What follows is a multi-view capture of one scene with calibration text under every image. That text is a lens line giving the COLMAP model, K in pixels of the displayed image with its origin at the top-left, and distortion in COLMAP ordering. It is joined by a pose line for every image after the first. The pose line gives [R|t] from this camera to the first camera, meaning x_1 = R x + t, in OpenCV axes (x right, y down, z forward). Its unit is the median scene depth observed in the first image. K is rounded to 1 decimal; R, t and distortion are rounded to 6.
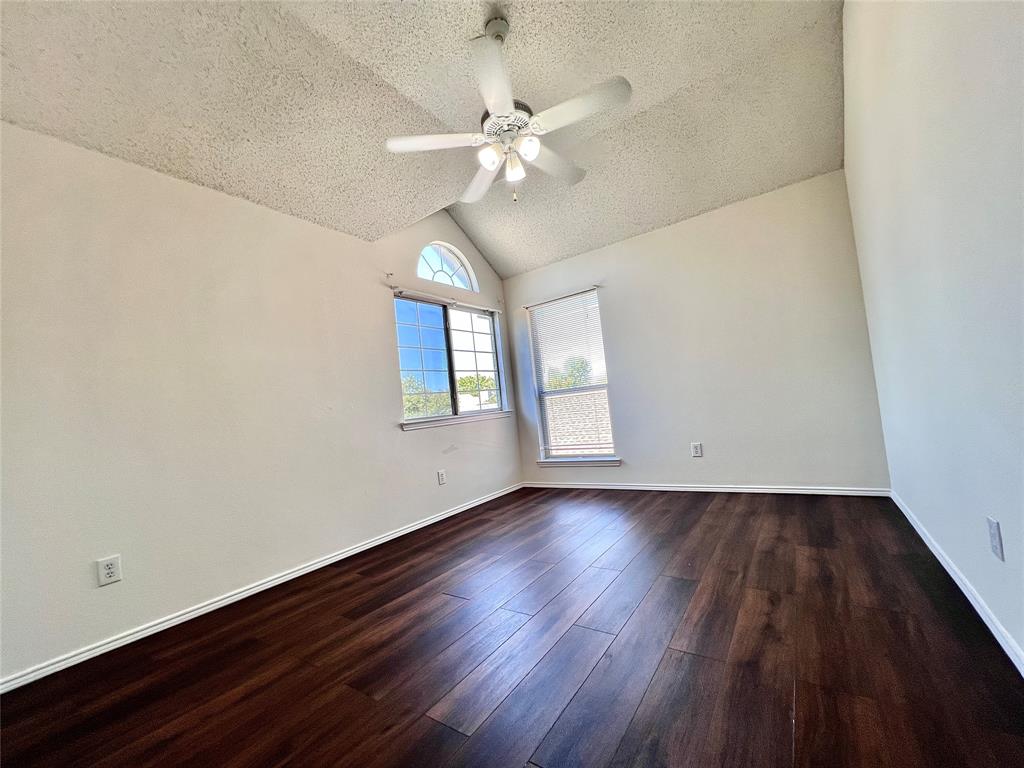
lens RADIAL K [[410.2, 0, 512.9], [0, 410.2, 385.8], [0, 0, 1]] dist [-0.001415, -0.000364]
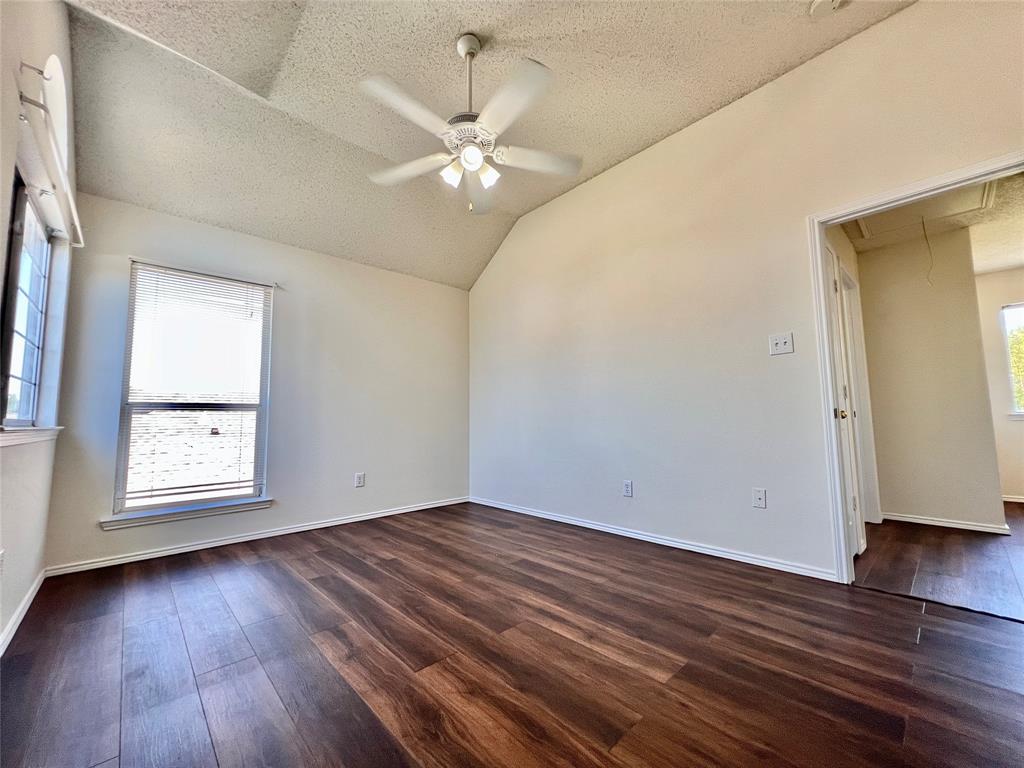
lens RADIAL K [[410.2, 0, 512.9], [0, 410.2, 385.8], [0, 0, 1]] dist [-0.001415, -0.000364]
pose [[0.201552, 0.188243, 0.961219, -0.641200], [-0.059920, 0.981890, -0.179727, 0.105843], [-0.977643, -0.021372, 0.209181, 0.508925]]
